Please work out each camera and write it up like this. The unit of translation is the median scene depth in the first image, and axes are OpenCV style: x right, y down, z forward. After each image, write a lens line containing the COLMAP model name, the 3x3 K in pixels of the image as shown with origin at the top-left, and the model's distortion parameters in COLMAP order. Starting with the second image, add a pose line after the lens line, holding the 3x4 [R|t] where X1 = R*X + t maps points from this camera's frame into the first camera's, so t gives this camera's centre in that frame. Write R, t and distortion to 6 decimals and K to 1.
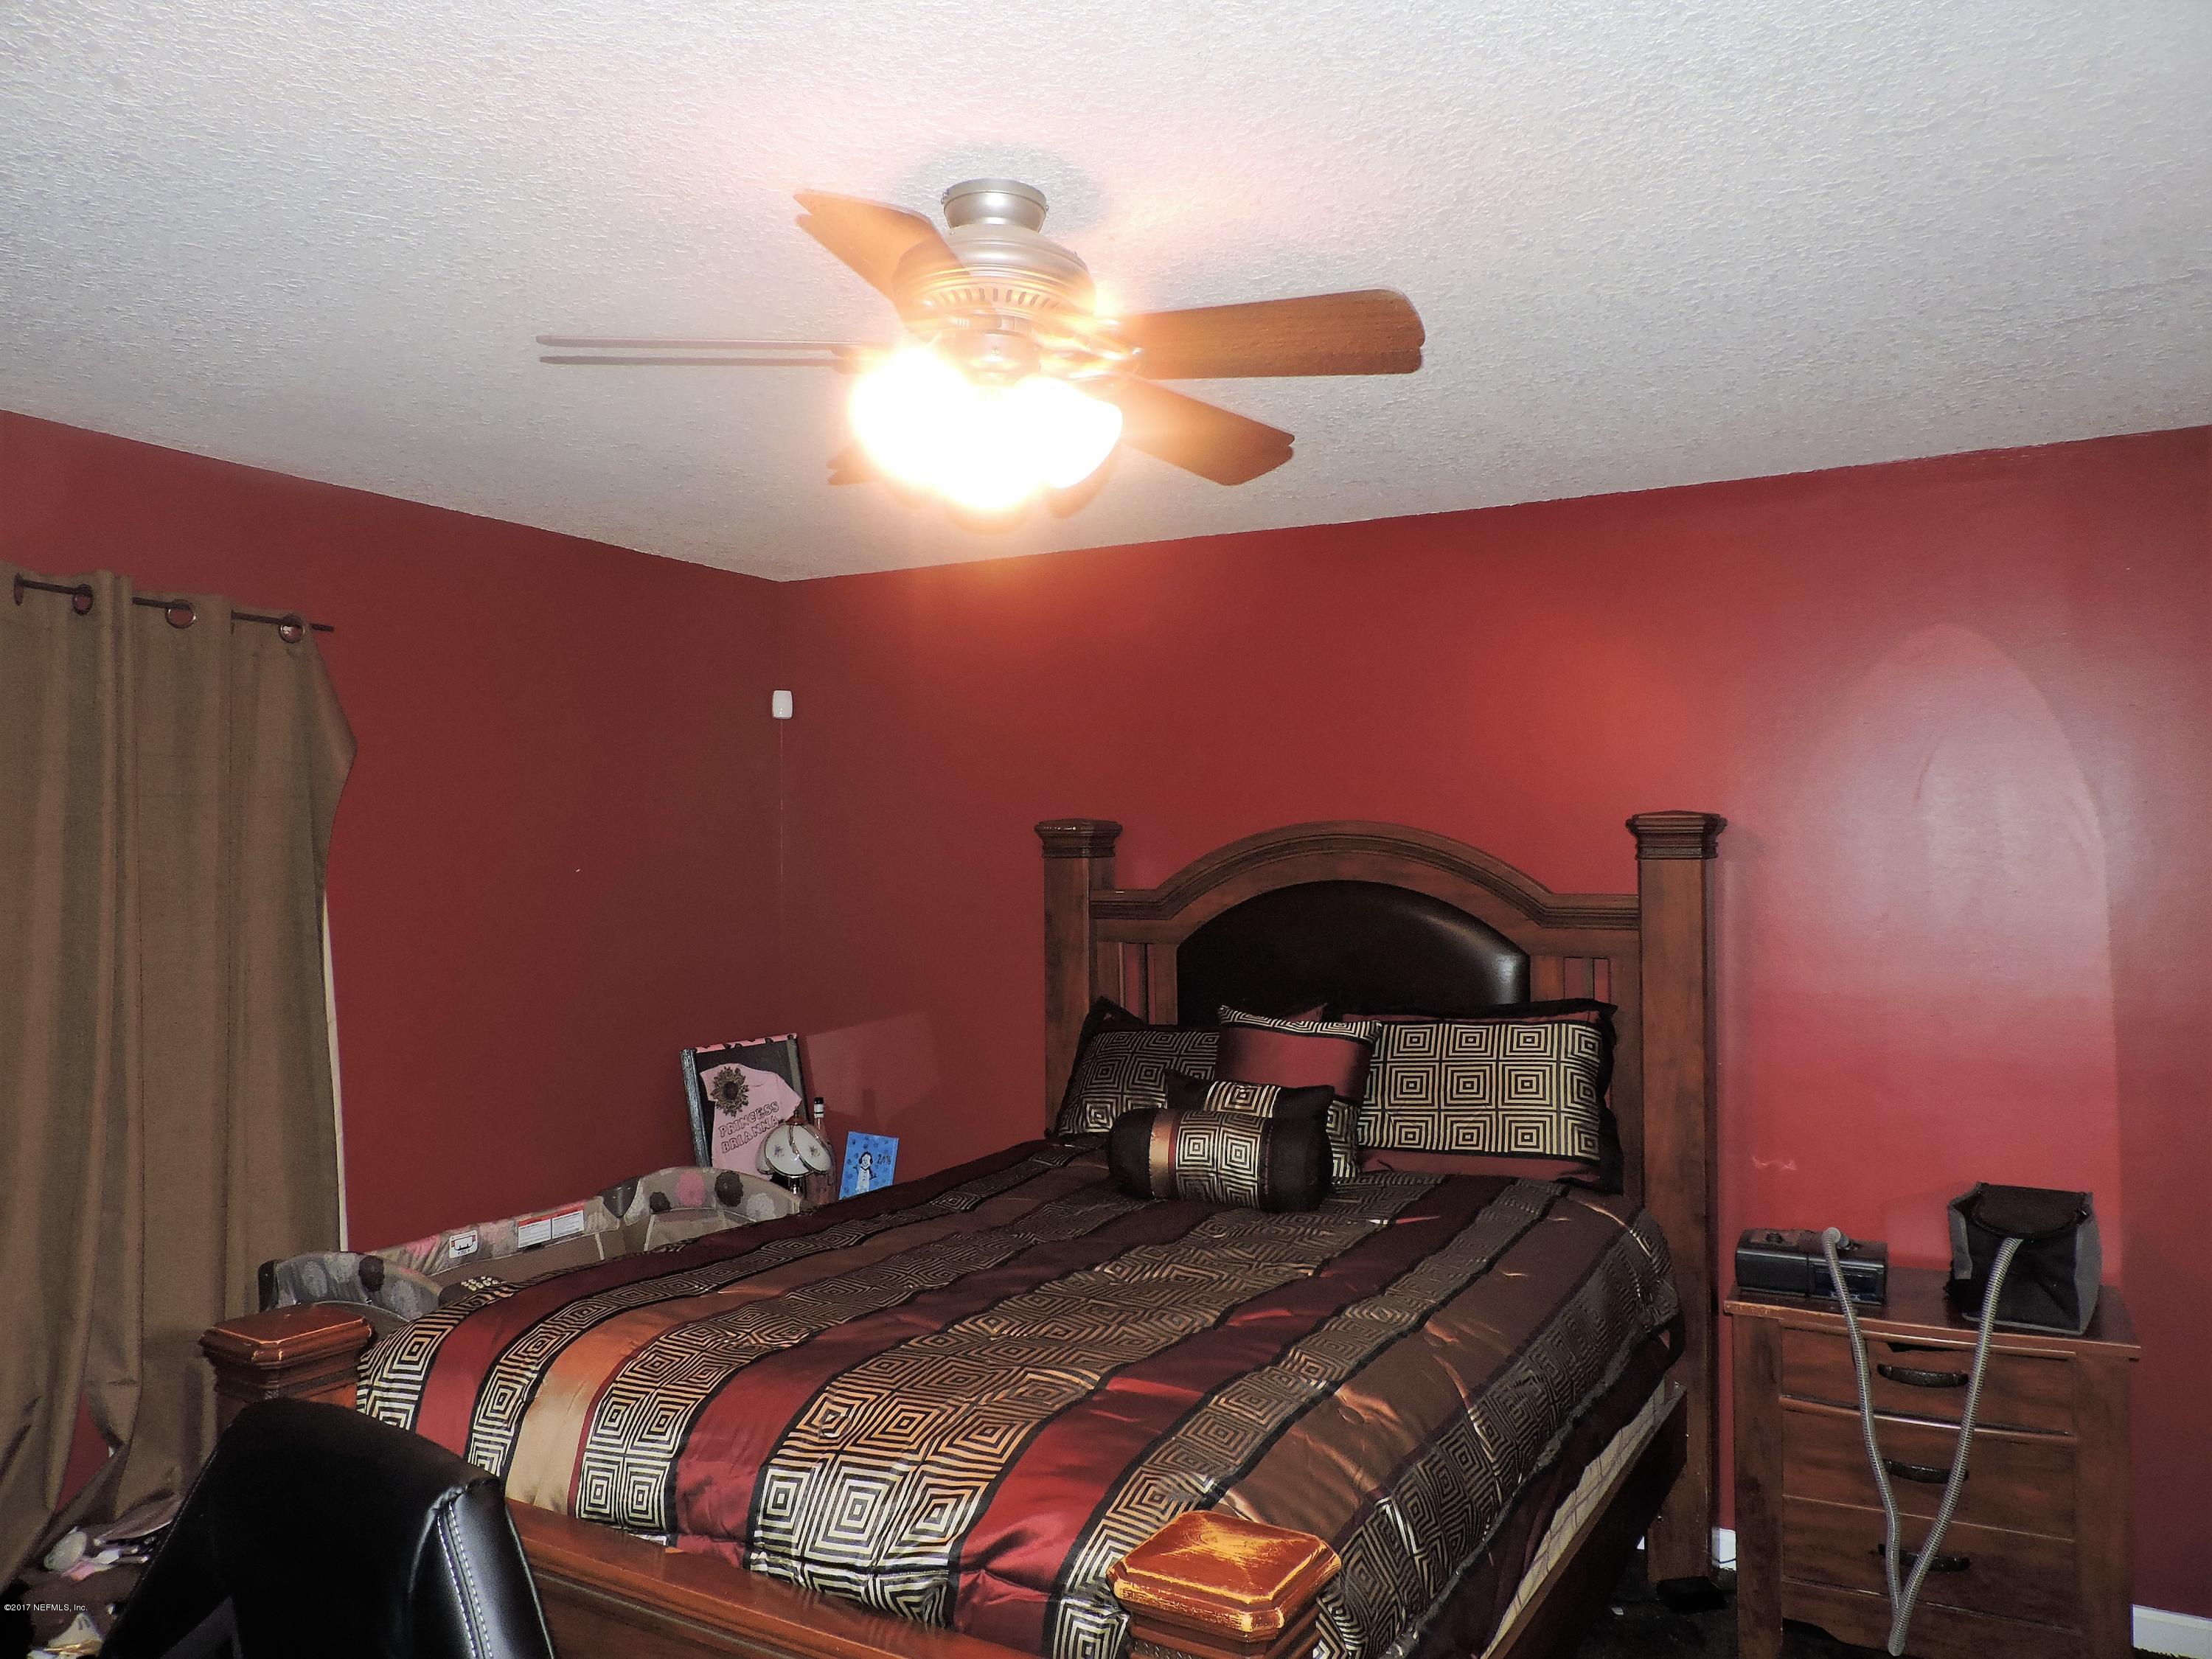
lens RADIAL K [[1557.1, 0, 1102.5], [0, 1557.1, 835.3], [0, 0, 1]] dist [-0.018878, 0.003508]
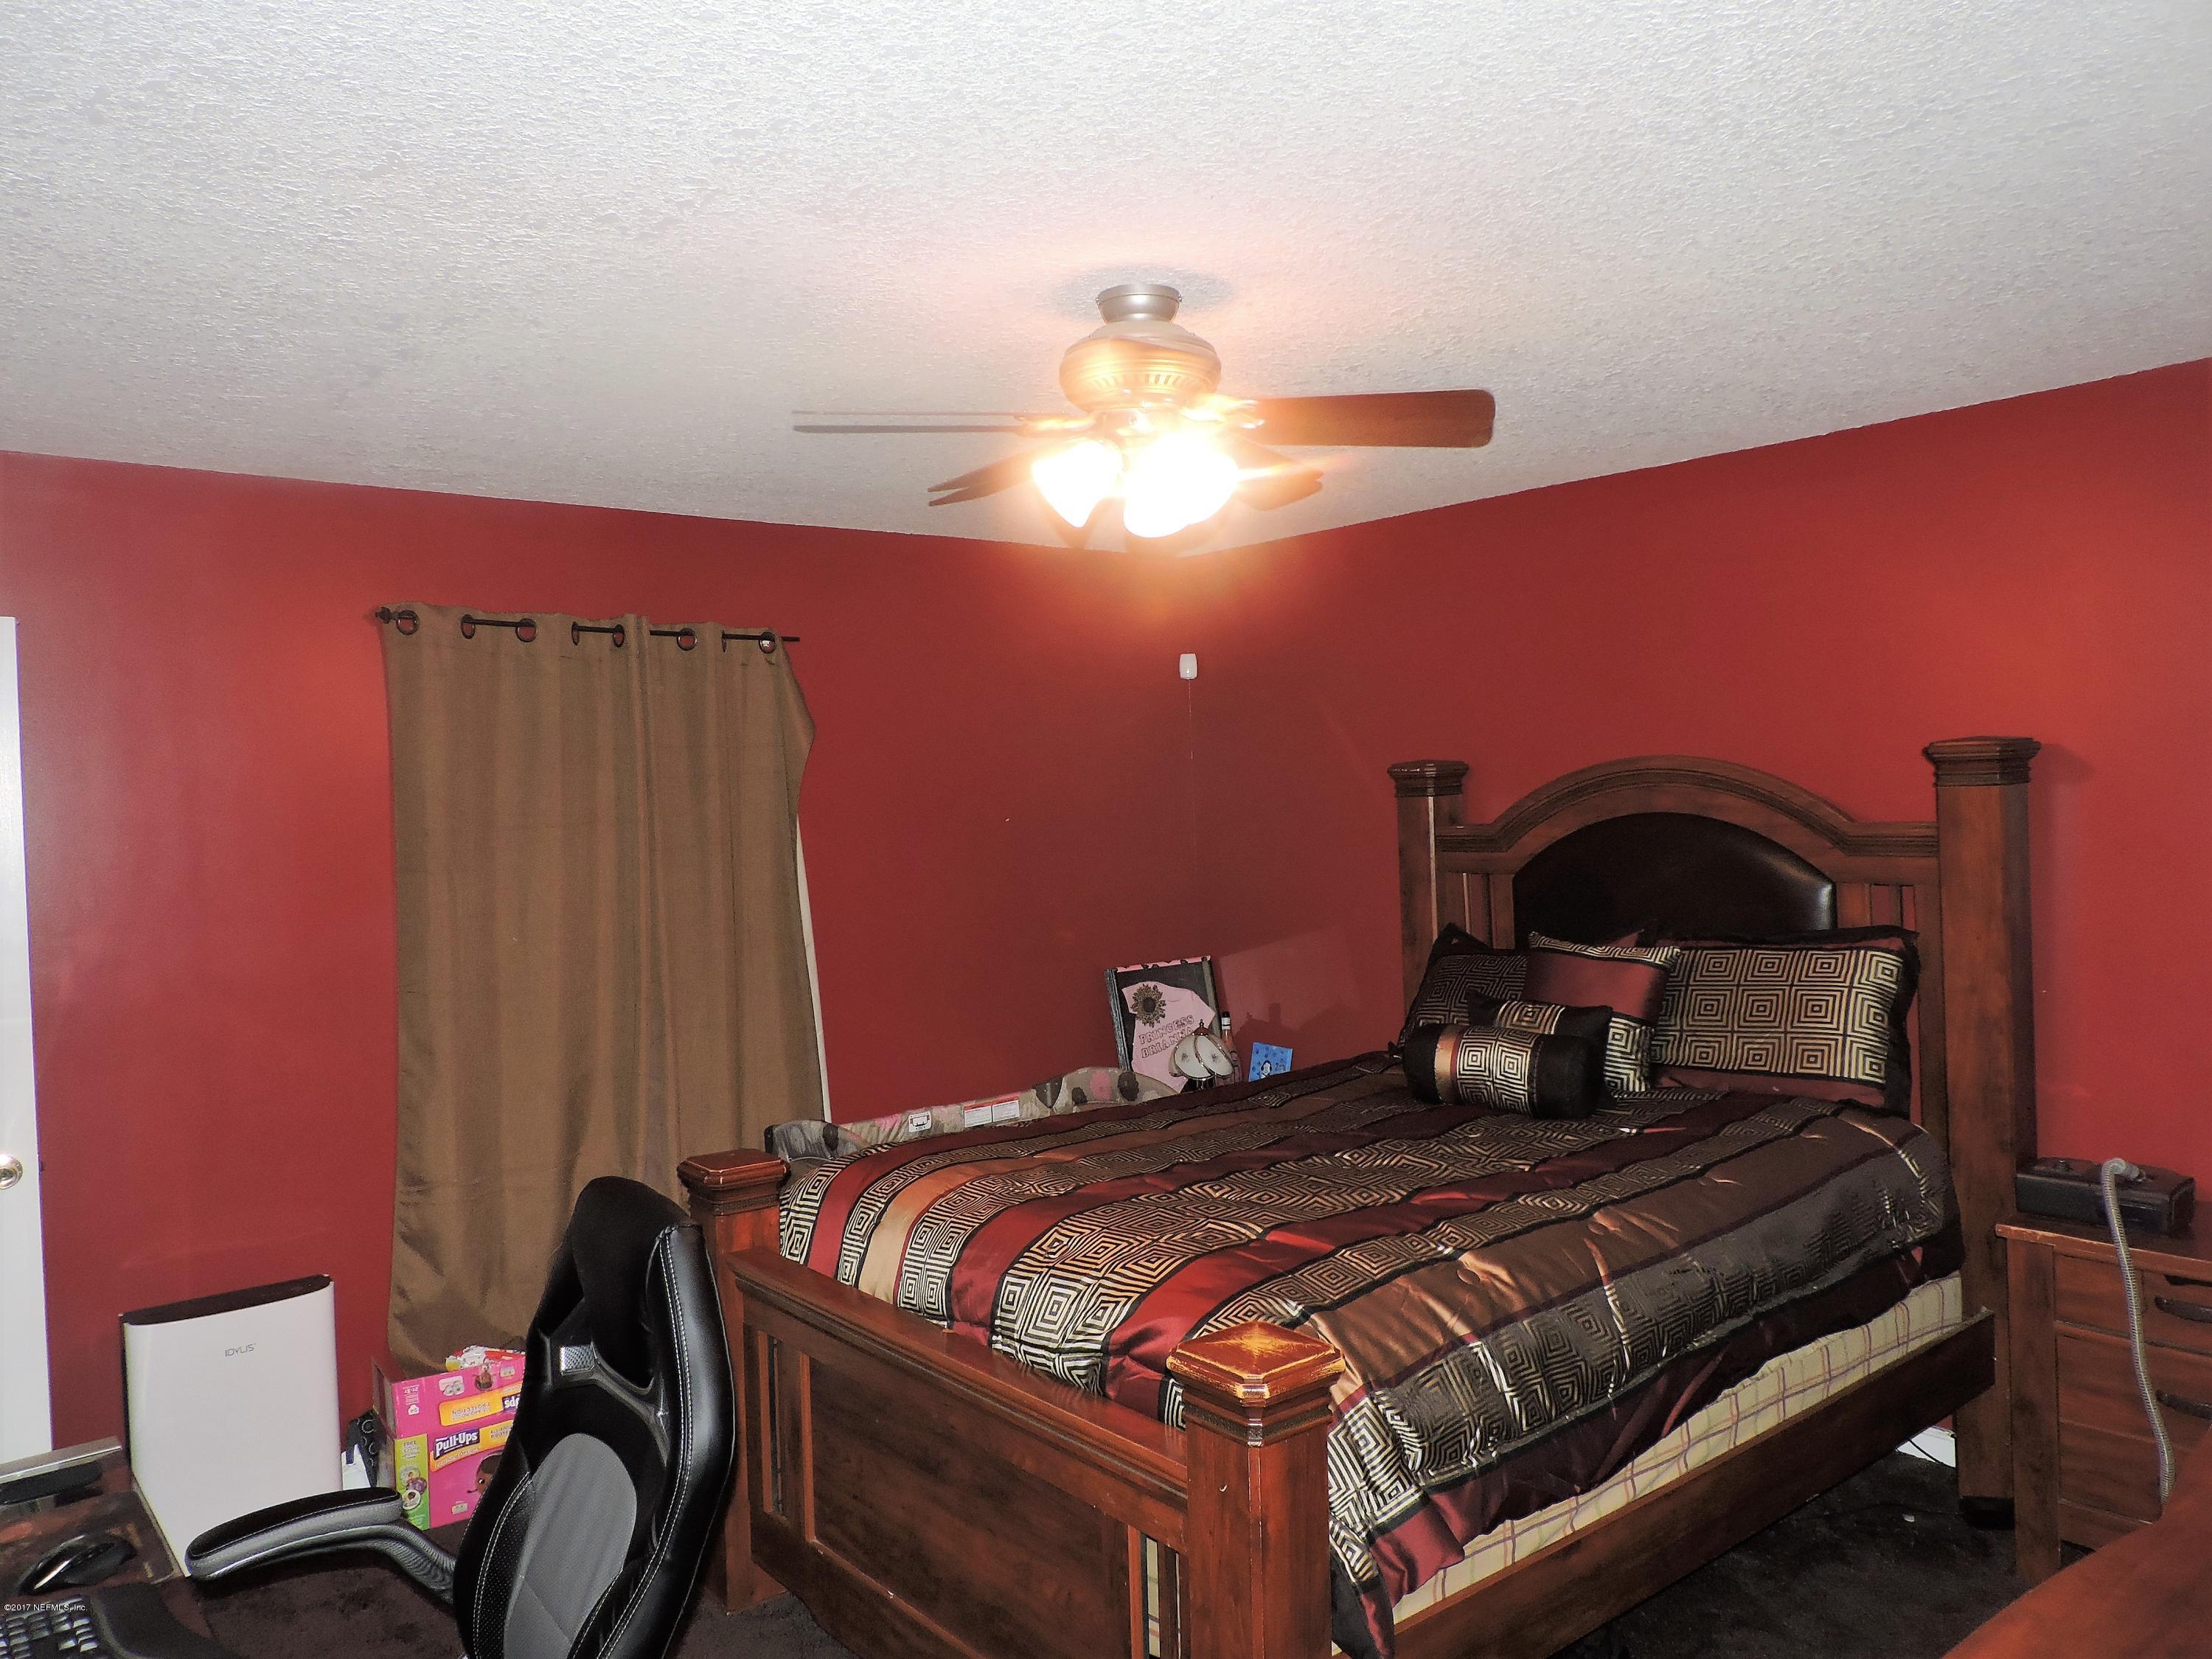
lens RADIAL K [[1557.1, 0, 1111.0], [0, 1557.1, 819.4], [0, 0, 1]] dist [-0.018878, 0.003508]
pose [[0.935258, -0.024604, -0.353111, 0.215670], [0.038578, 0.998724, 0.032589, -0.018069], [0.351859, -0.044101, 0.935014, -0.130217]]
